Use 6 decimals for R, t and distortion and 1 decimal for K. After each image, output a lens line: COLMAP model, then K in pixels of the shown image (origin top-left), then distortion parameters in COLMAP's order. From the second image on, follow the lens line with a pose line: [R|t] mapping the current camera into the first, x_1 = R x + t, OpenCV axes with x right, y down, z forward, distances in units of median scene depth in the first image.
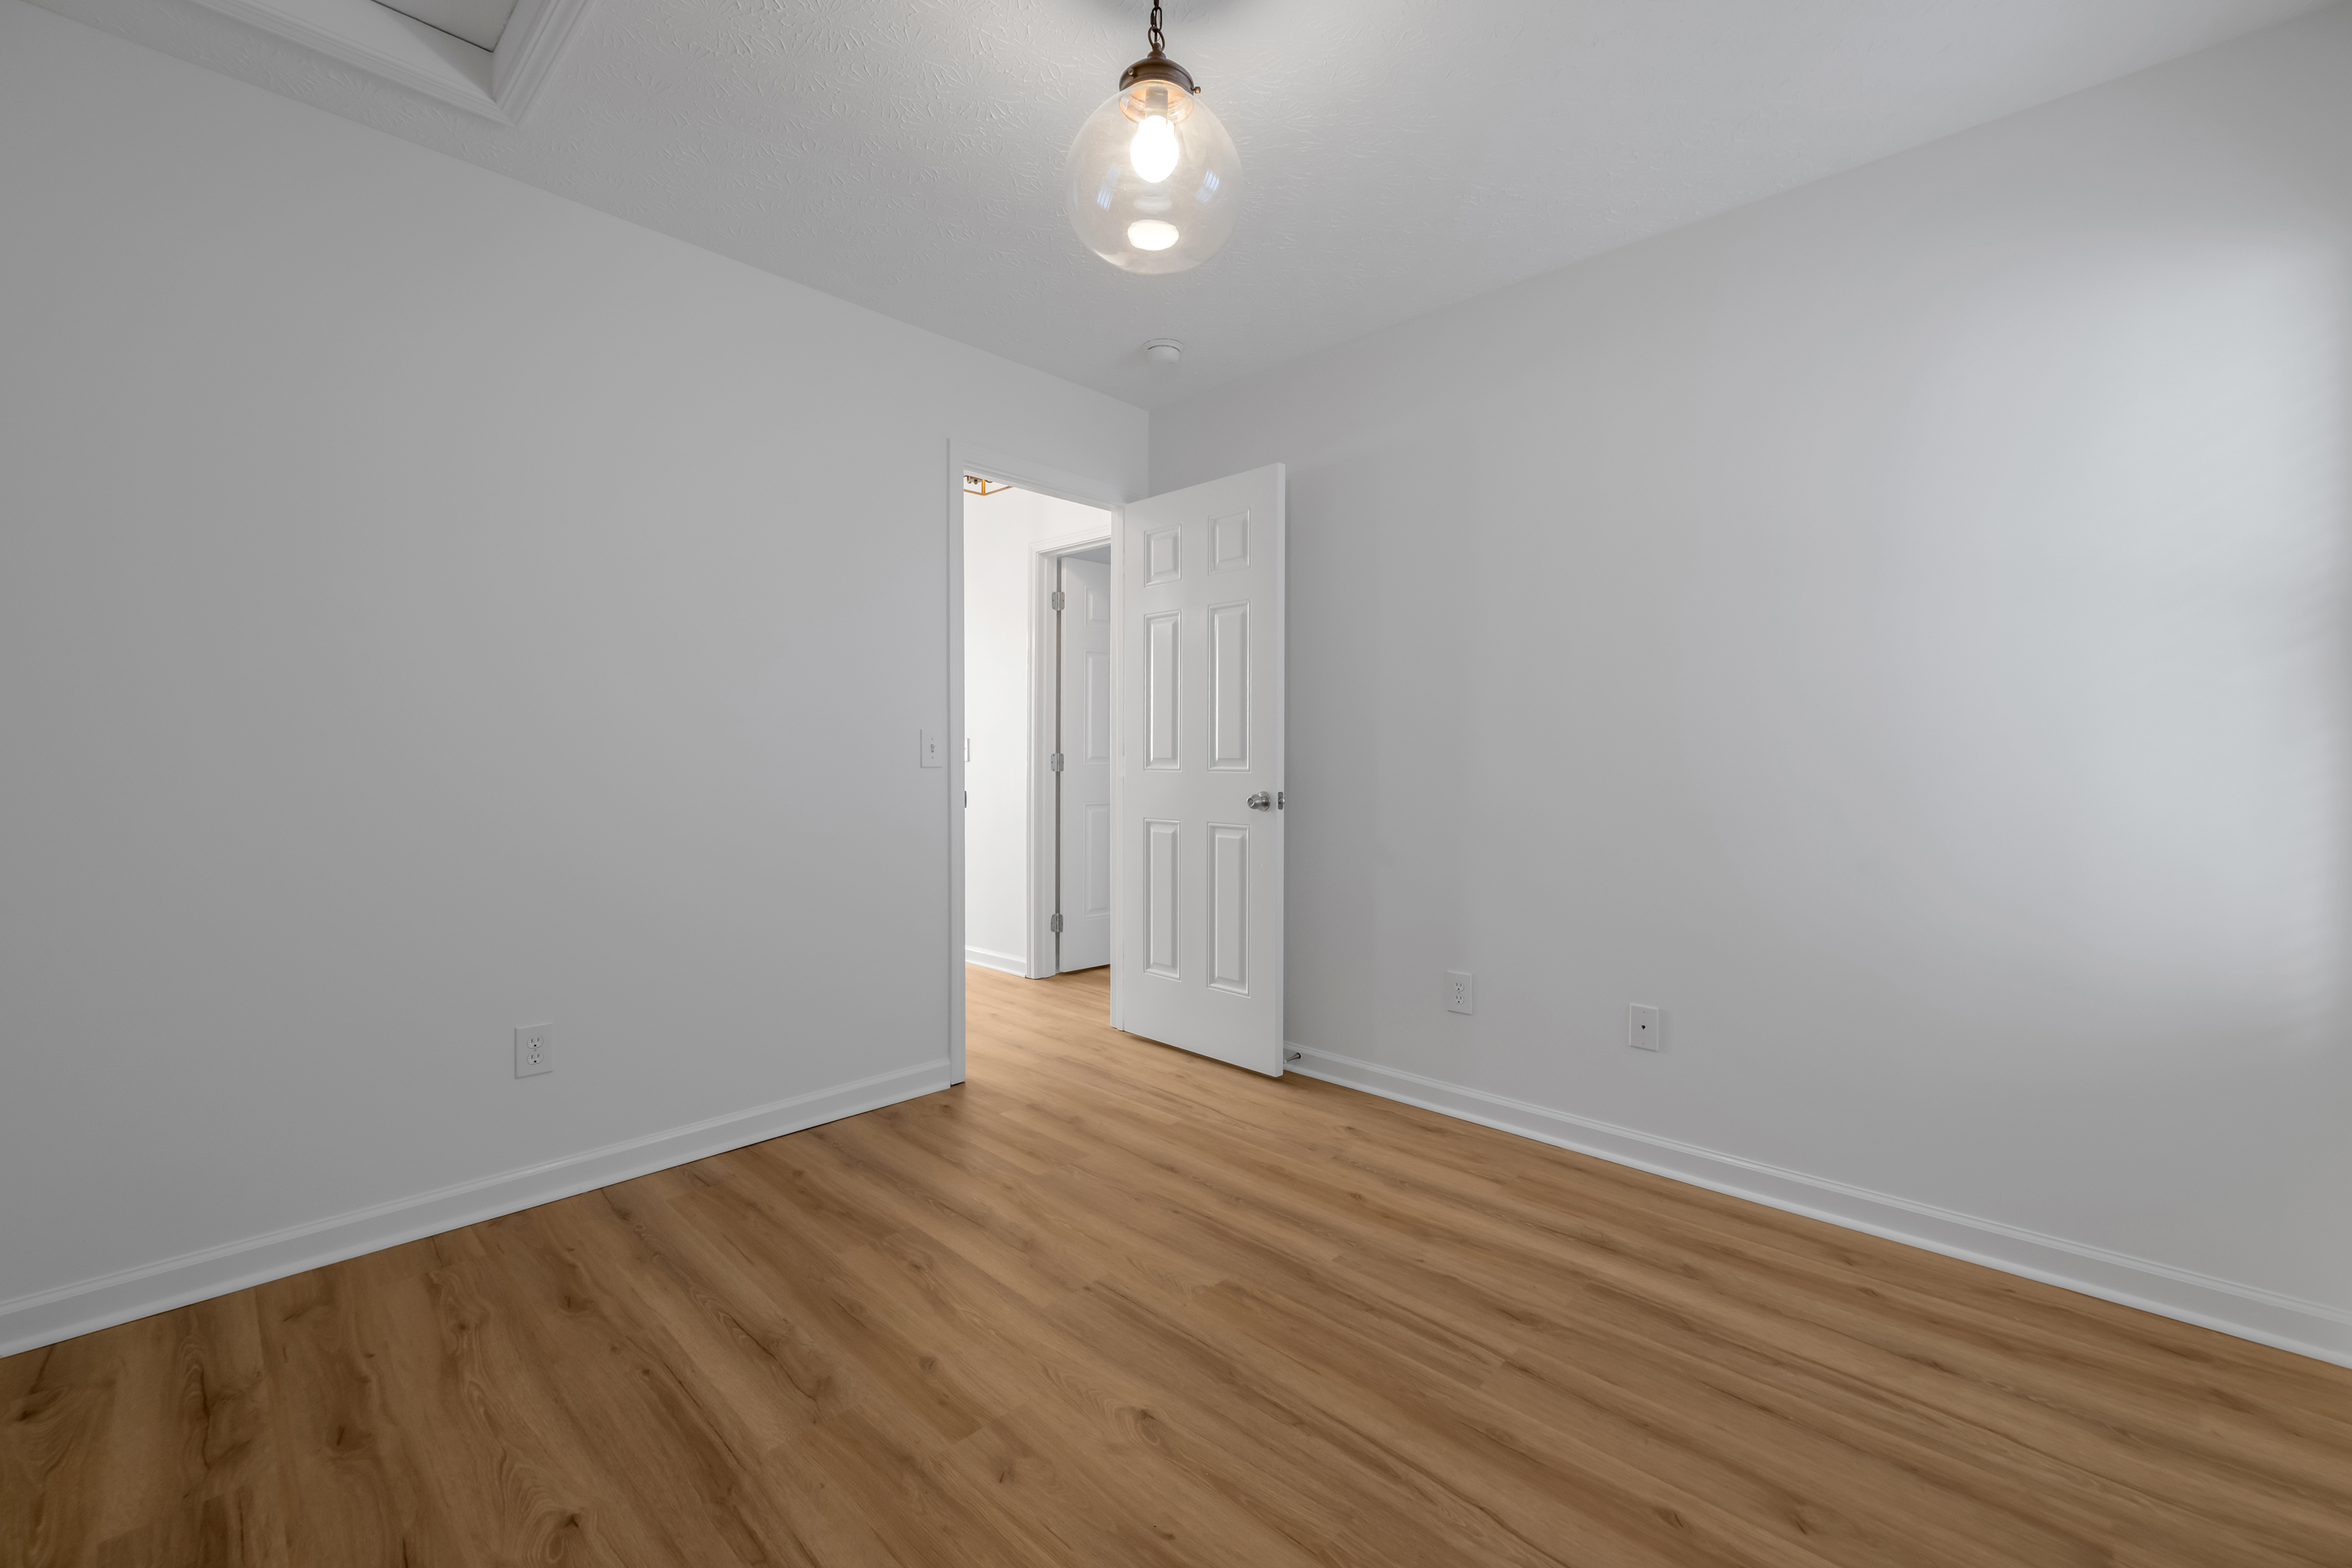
lens RADIAL K [[940.1, 0, 1178.1], [0, 940.1, 782.6], [0, 0, 1]] dist [-0.002913, -0.000075]
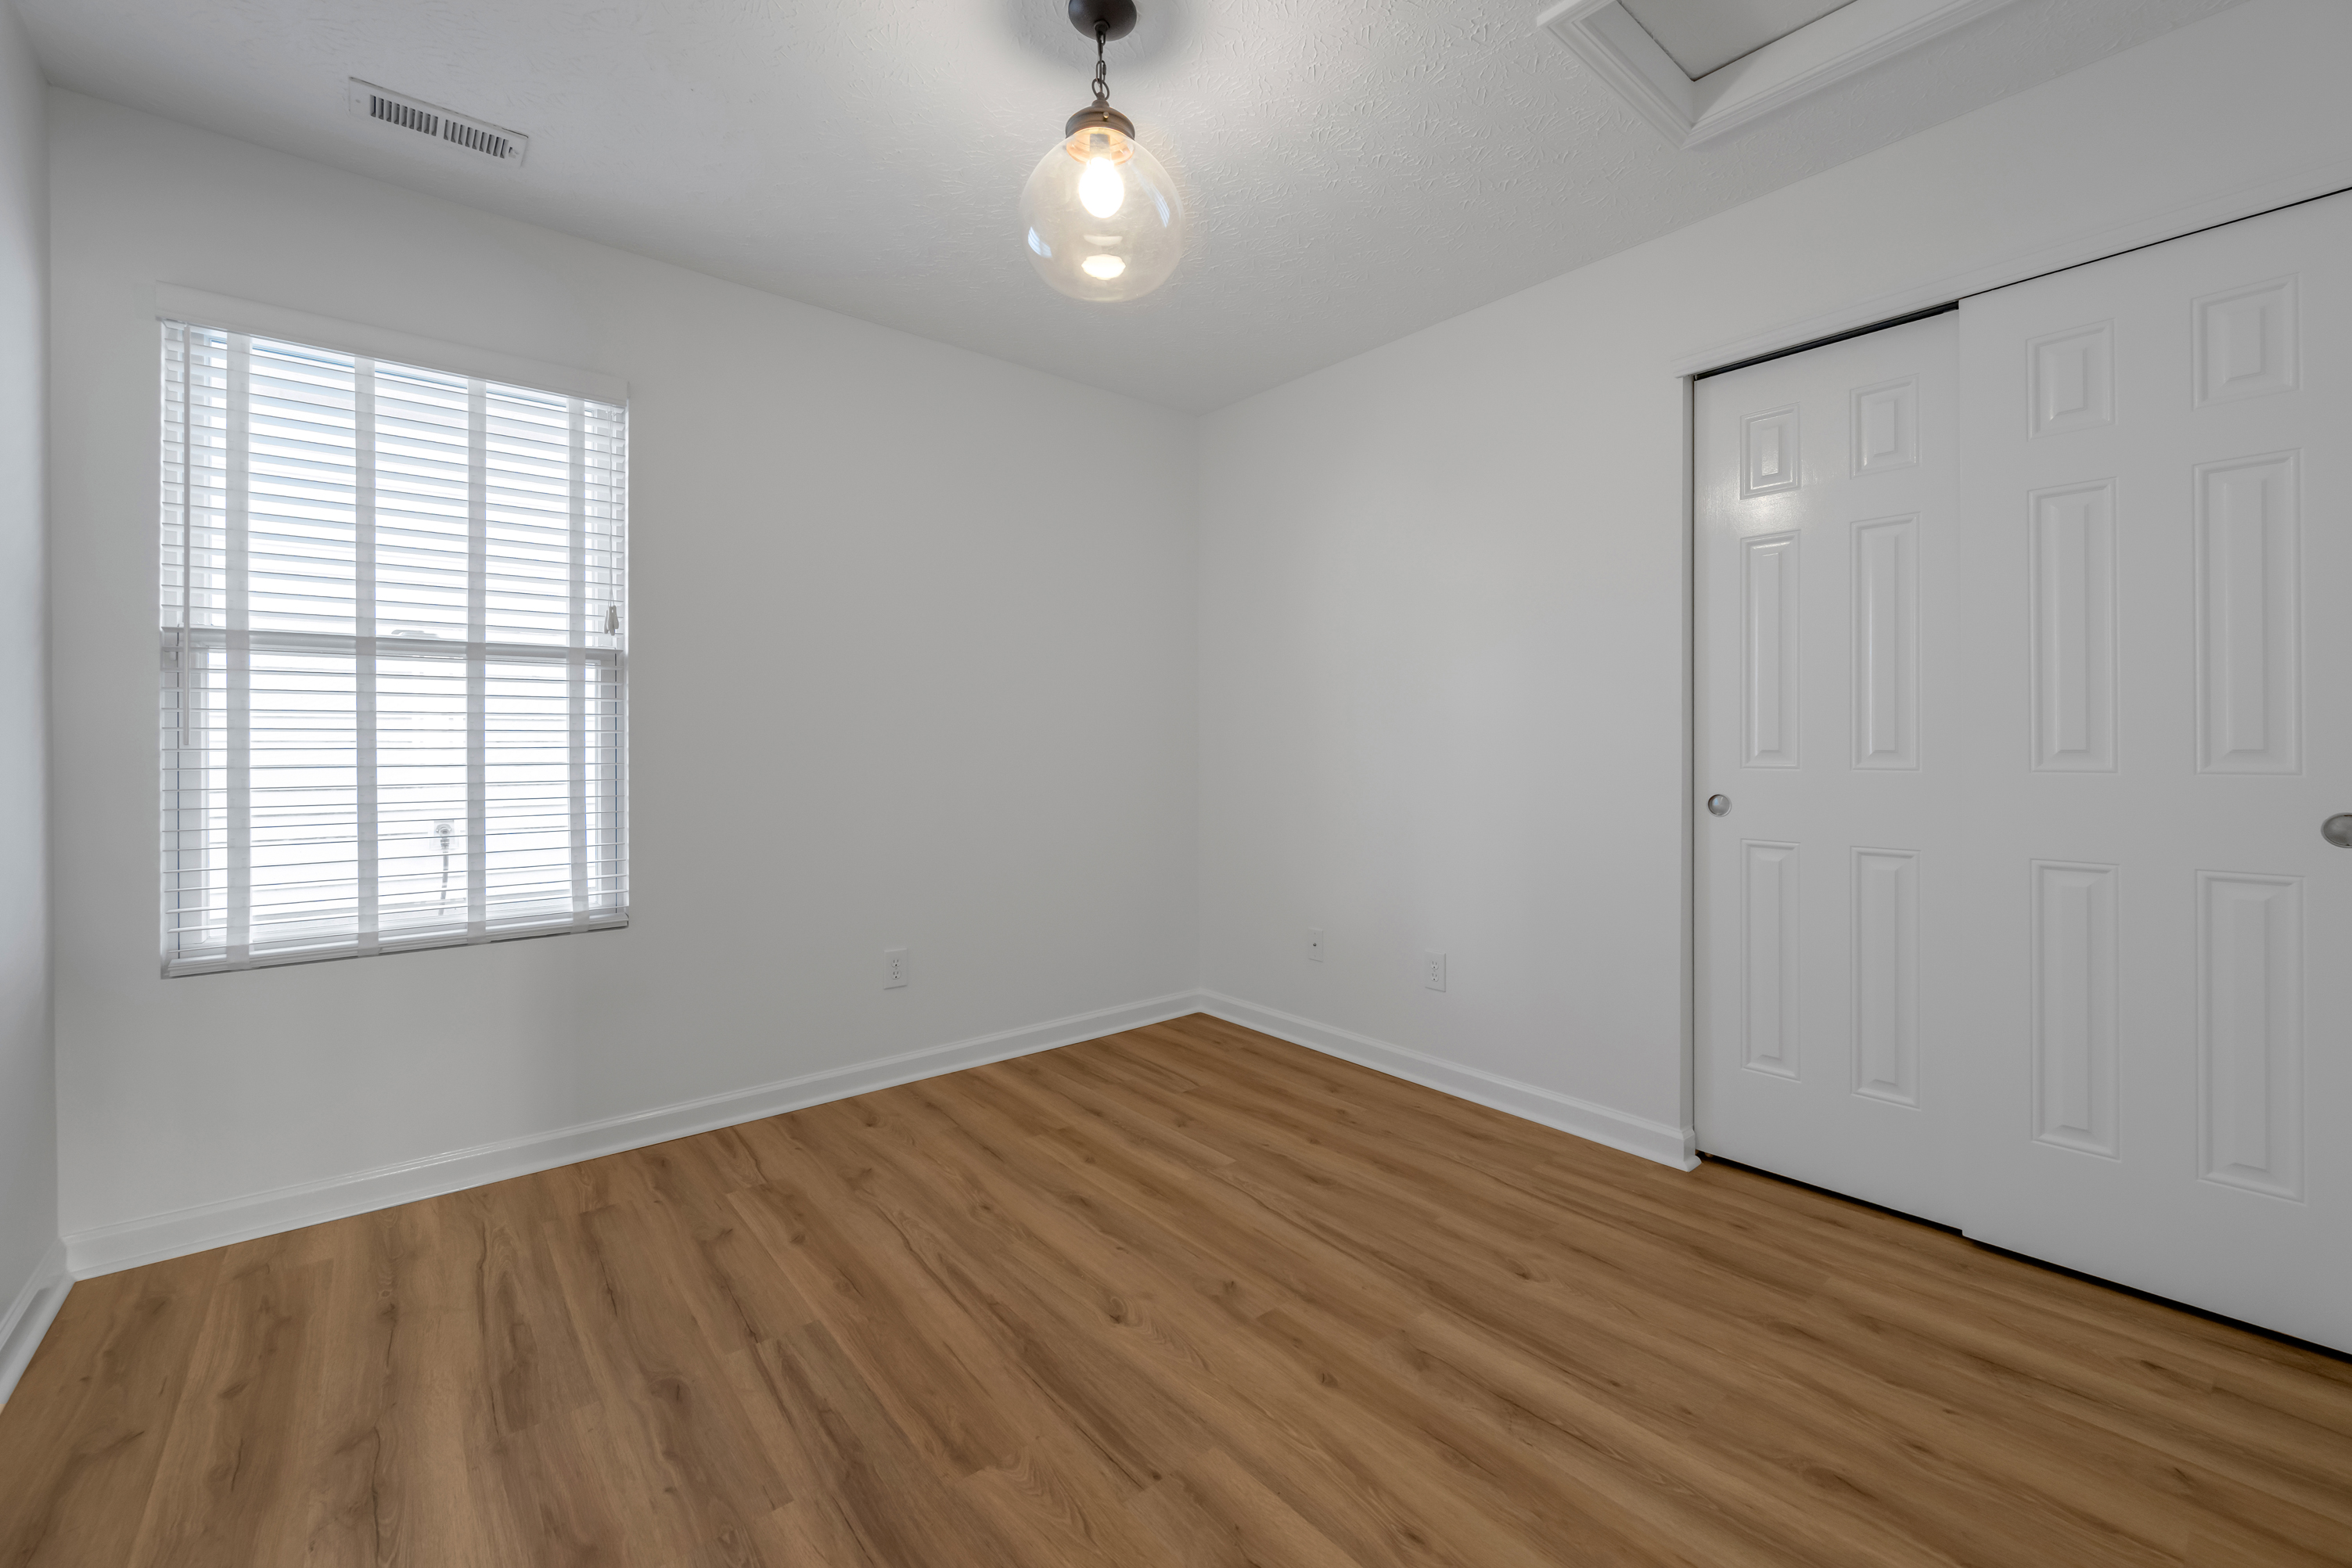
lens RADIAL K [[940.1, 0, 1178.1], [0, 940.1, 782.6], [0, 0, 1]] dist [-0.002913, -0.000075]
pose [[-0.991960, -0.003551, 0.126502, -0.237153], [0.004847, 0.997807, 0.066013, -0.057920], [-0.126459, 0.066096, -0.989767, 1.959163]]
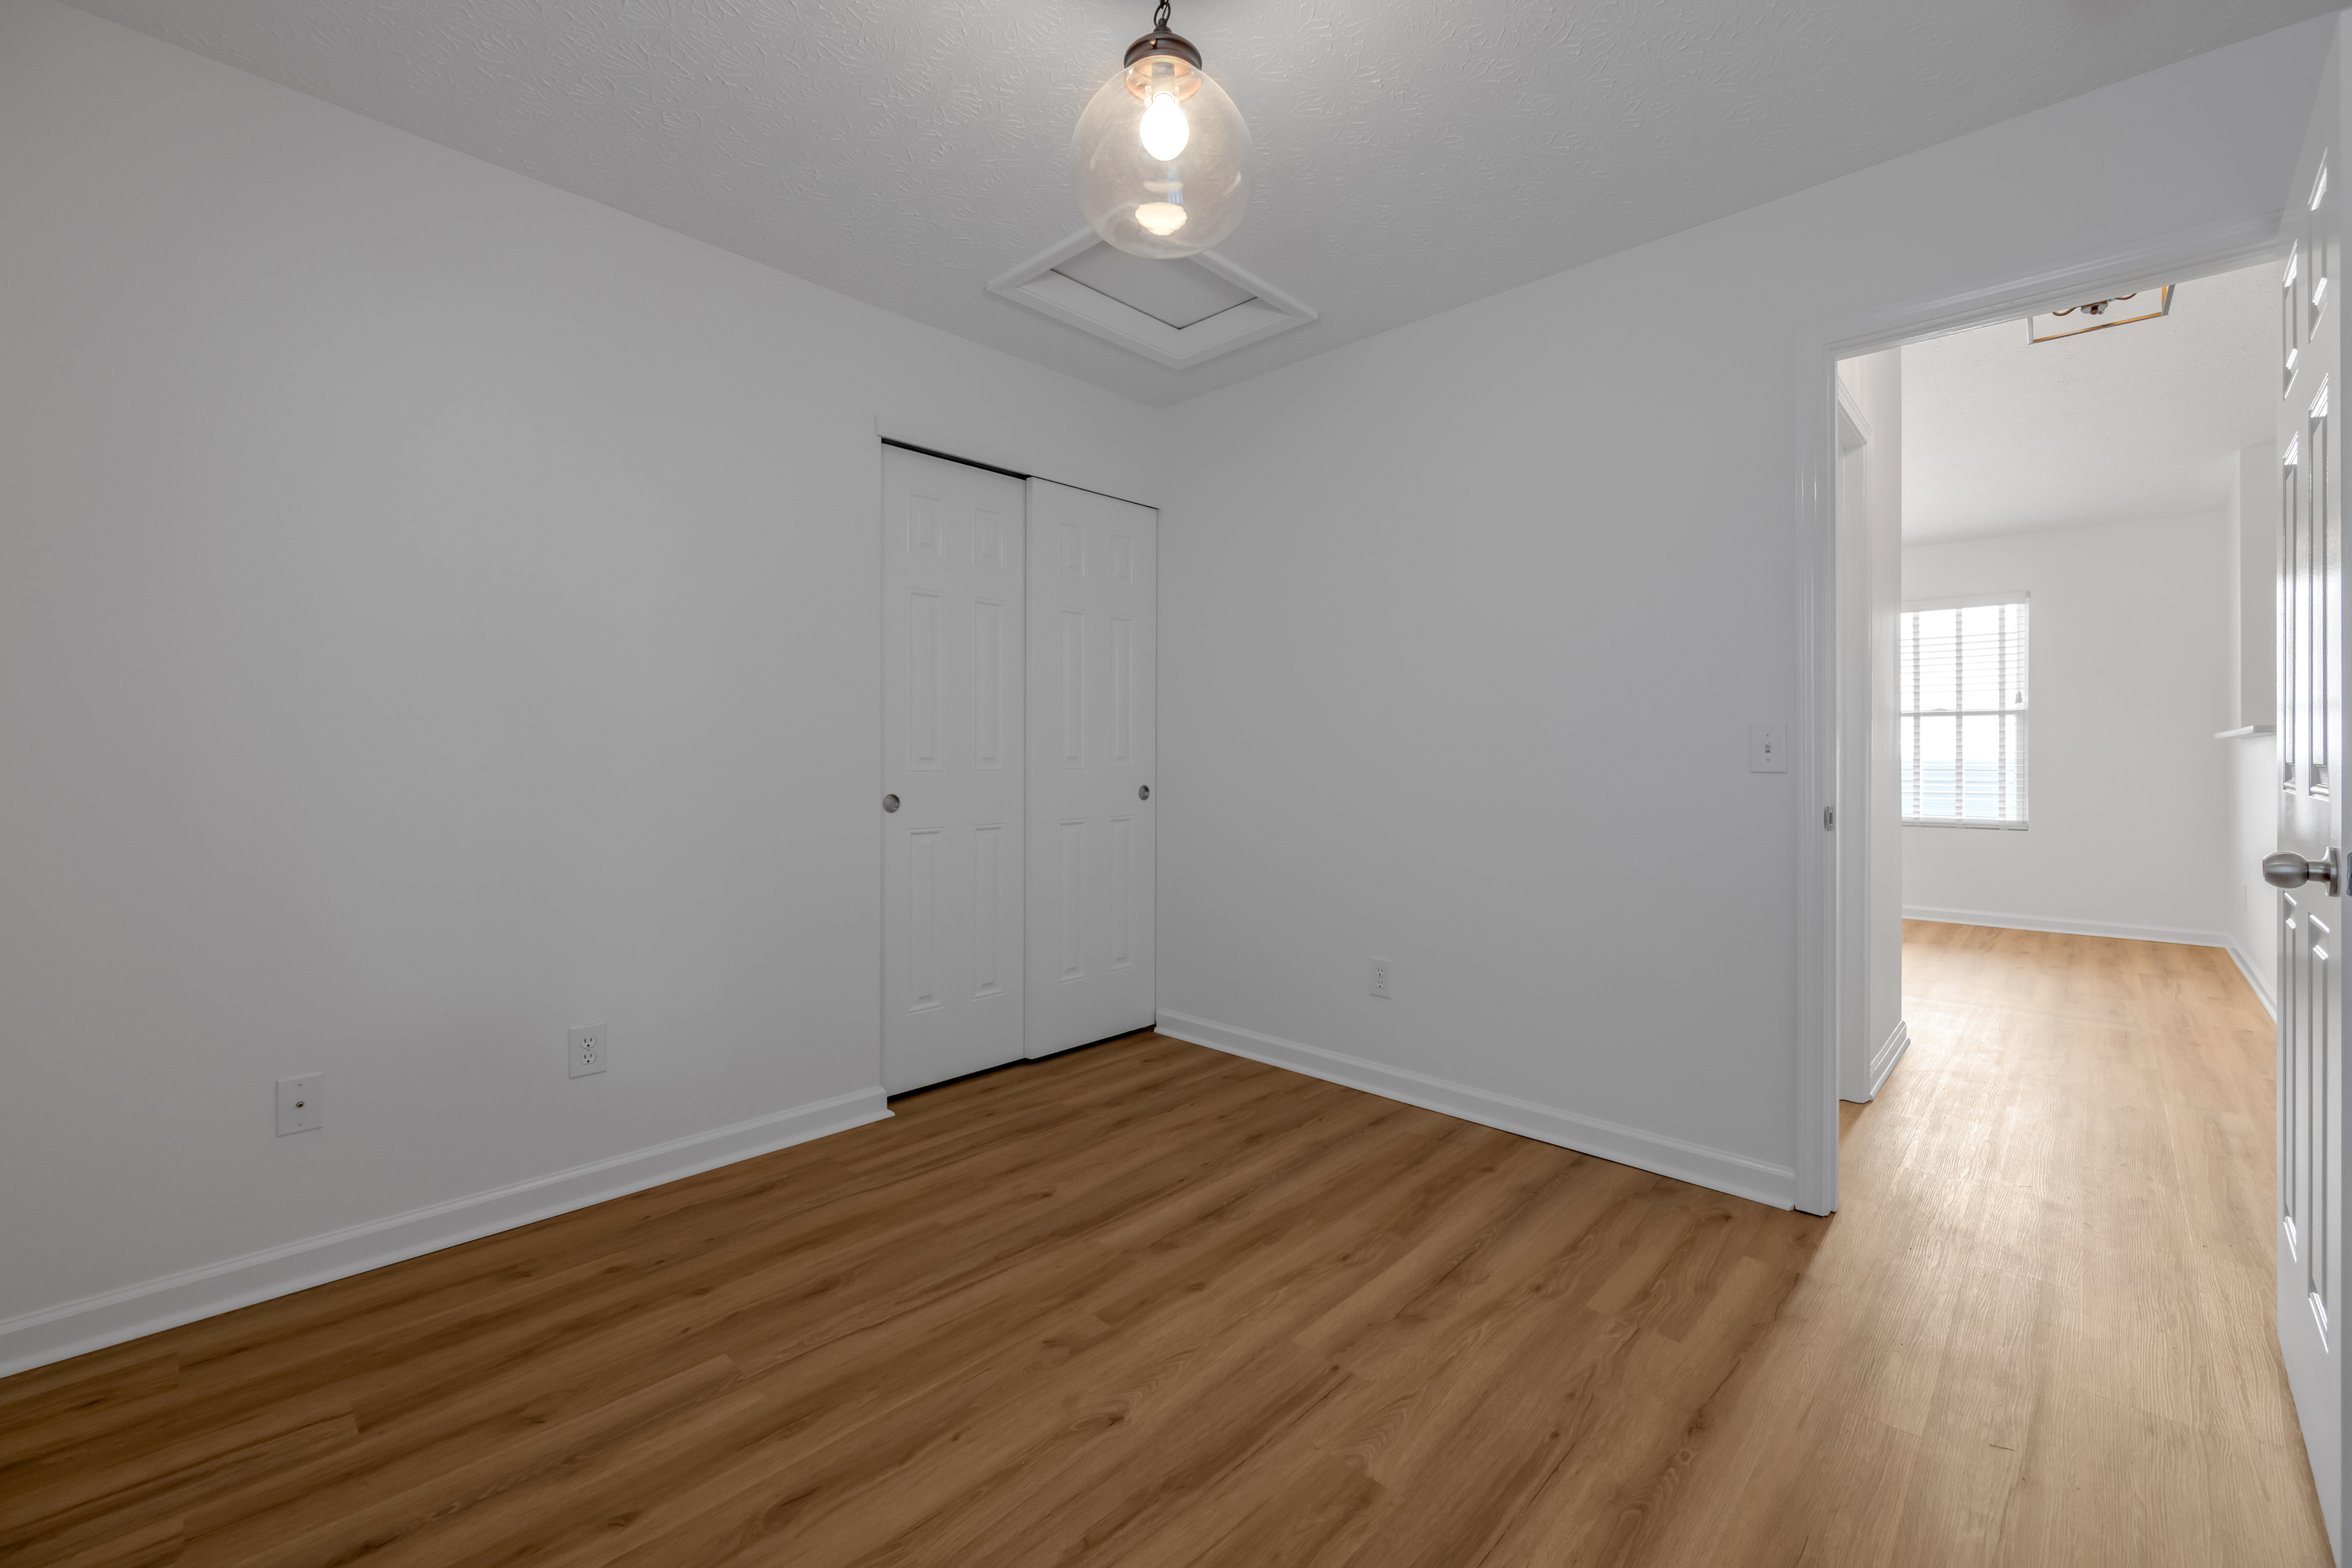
lens RADIAL K [[996.6, 0, 1219.1], [0, 996.6, 758.8], [0, 0, 1]] dist [-0.001843, -0.000142]
pose [[0.020907, 0.001975, -0.999779, 0.932450], [-0.029998, 0.999549, 0.001348, -0.013327], [0.999331, 0.029964, 0.020957, 0.997249]]
